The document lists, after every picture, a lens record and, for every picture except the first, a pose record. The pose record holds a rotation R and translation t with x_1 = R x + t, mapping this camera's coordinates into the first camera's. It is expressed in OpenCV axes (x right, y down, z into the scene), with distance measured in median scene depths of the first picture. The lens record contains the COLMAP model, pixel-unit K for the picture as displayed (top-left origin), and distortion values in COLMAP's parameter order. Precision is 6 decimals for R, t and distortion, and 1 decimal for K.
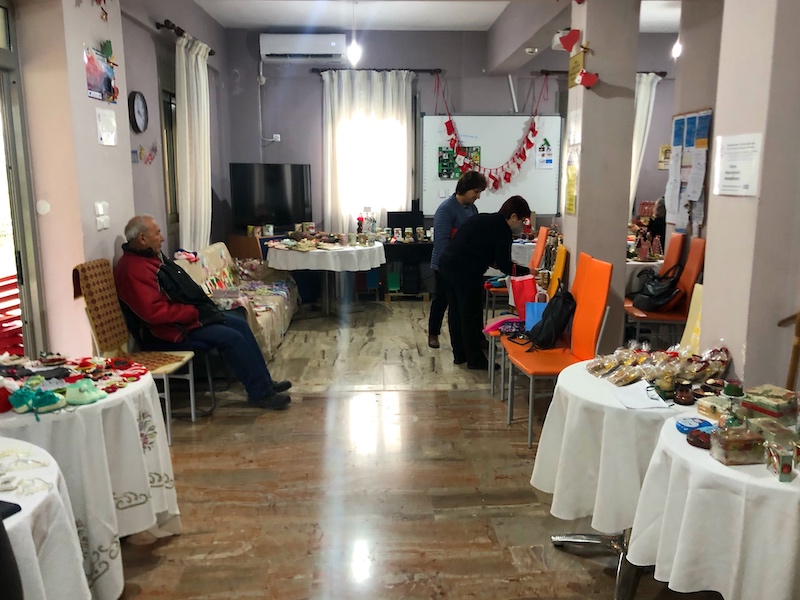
lens RADIAL K [[671.5, 0, 401.6], [0, 671.5, 299.8], [0, 0, 1]] dist [0.016965, -0.007492]
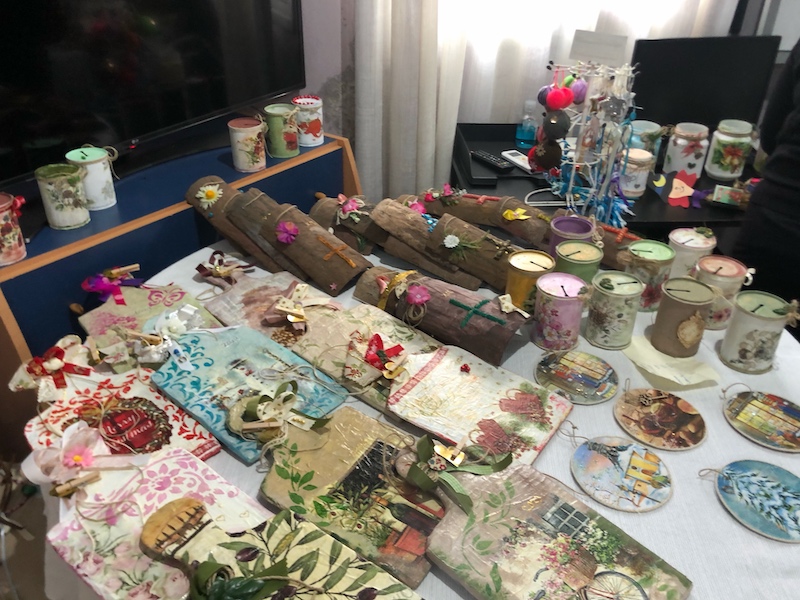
lens RADIAL K [[671.5, 0, 398.3], [0, 671.5, 300.6], [0, 0, 1]] dist [0.016965, -0.007492]
pose [[0.998399, -0.016557, 0.054093, -0.127136], [-0.003764, 0.934645, 0.355563, -0.143308], [-0.056445, -0.355198, 0.933086, 0.837387]]
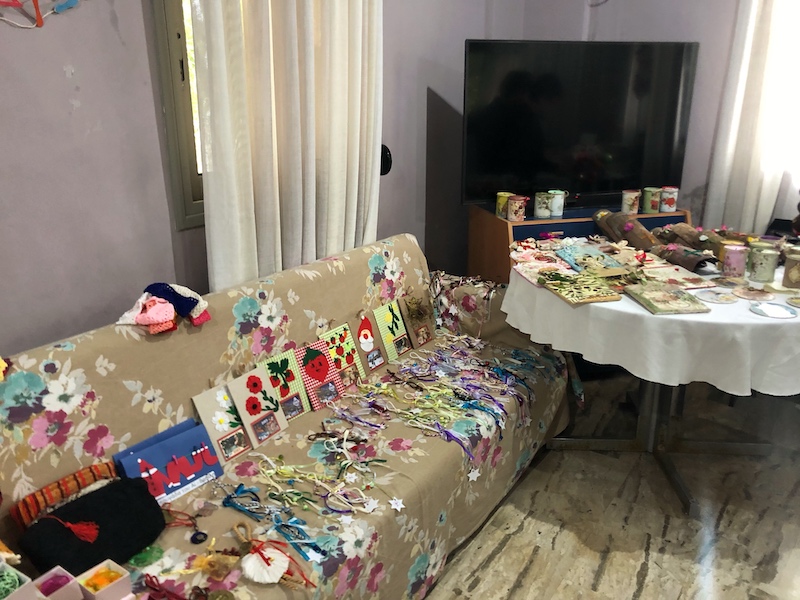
lens RADIAL K [[671.5, 0, 398.8], [0, 671.5, 299.3], [0, 0, 1]] dist [0.016965, -0.007492]
pose [[0.811654, 0.178248, -0.556279, -0.028806], [-0.108517, 0.981739, 0.156243, -0.102791], [0.573971, -0.066450, 0.816175, 0.607513]]
